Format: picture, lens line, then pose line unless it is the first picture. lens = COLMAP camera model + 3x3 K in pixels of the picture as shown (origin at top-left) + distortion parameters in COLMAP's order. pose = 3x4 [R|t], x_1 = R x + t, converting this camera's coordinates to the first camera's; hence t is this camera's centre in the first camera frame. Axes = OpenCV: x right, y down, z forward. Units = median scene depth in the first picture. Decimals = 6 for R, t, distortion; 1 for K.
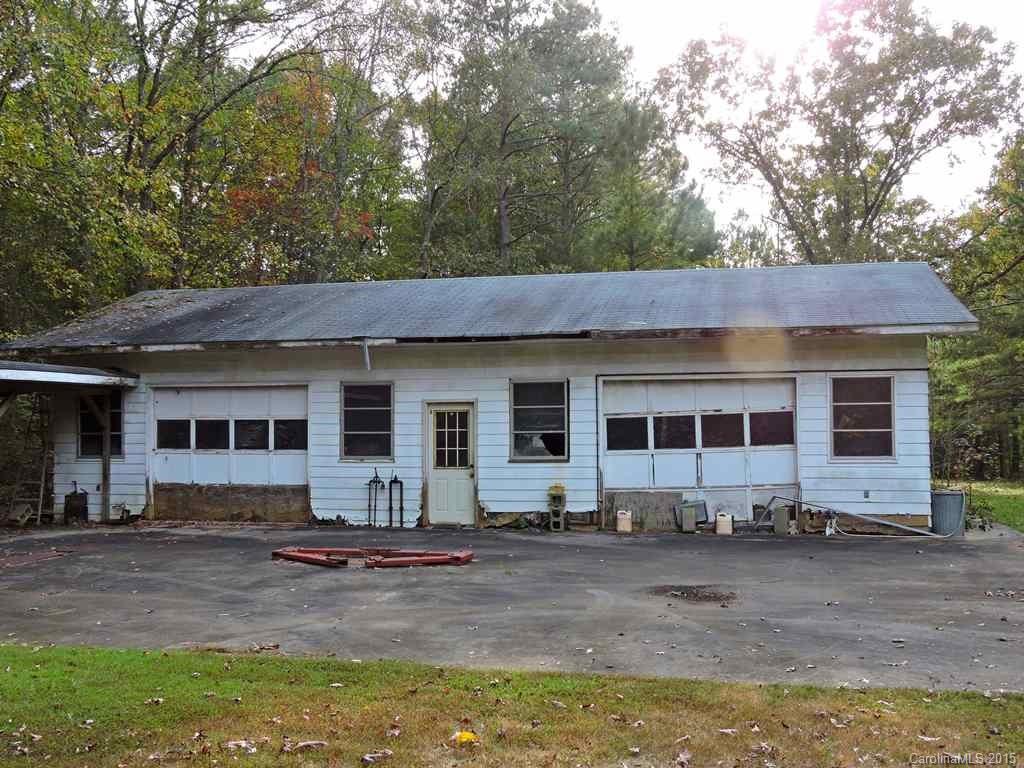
lens RADIAL K [[1054.9, 0, 512.4], [0, 1054.9, 384.3], [0, 0, 1]] dist [-0.007132, 0.000000]
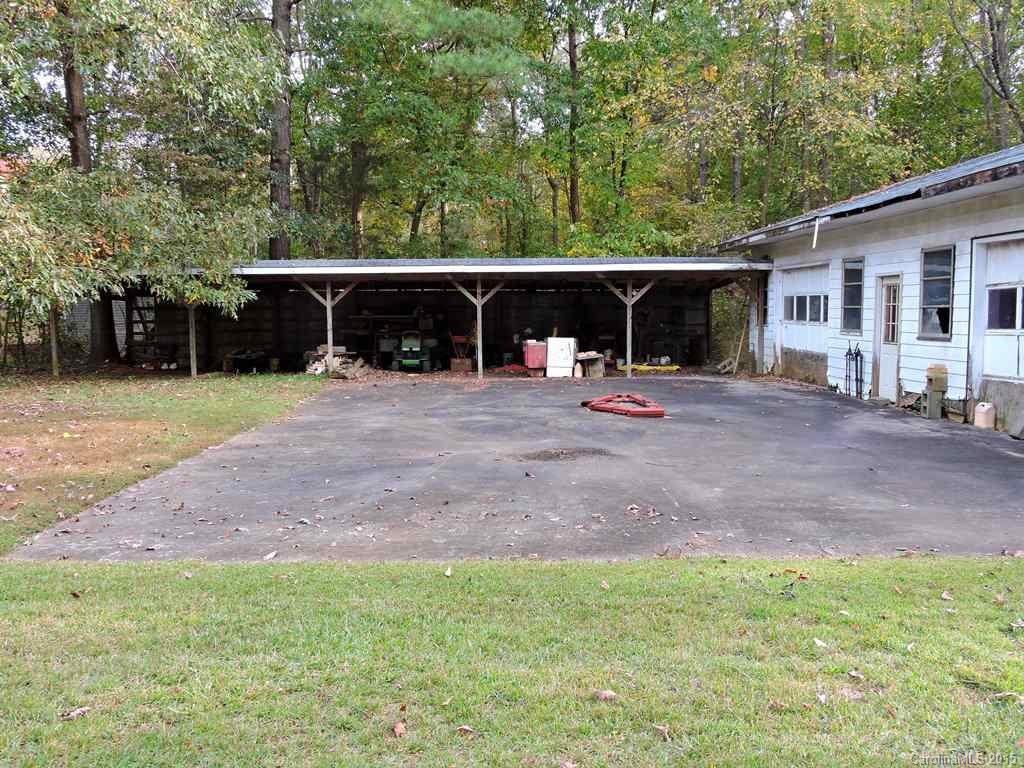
lens RADIAL K [[888.7, 0, 512.4], [0, 888.7, 383.9], [0, 0, 1]] dist [-0.003281, -0.000344]
pose [[0.271587, 0.086788, -0.958493, 0.641962], [0.034916, 0.994382, 0.099931, 0.022634], [0.961780, -0.060607, 0.267031, 0.448635]]
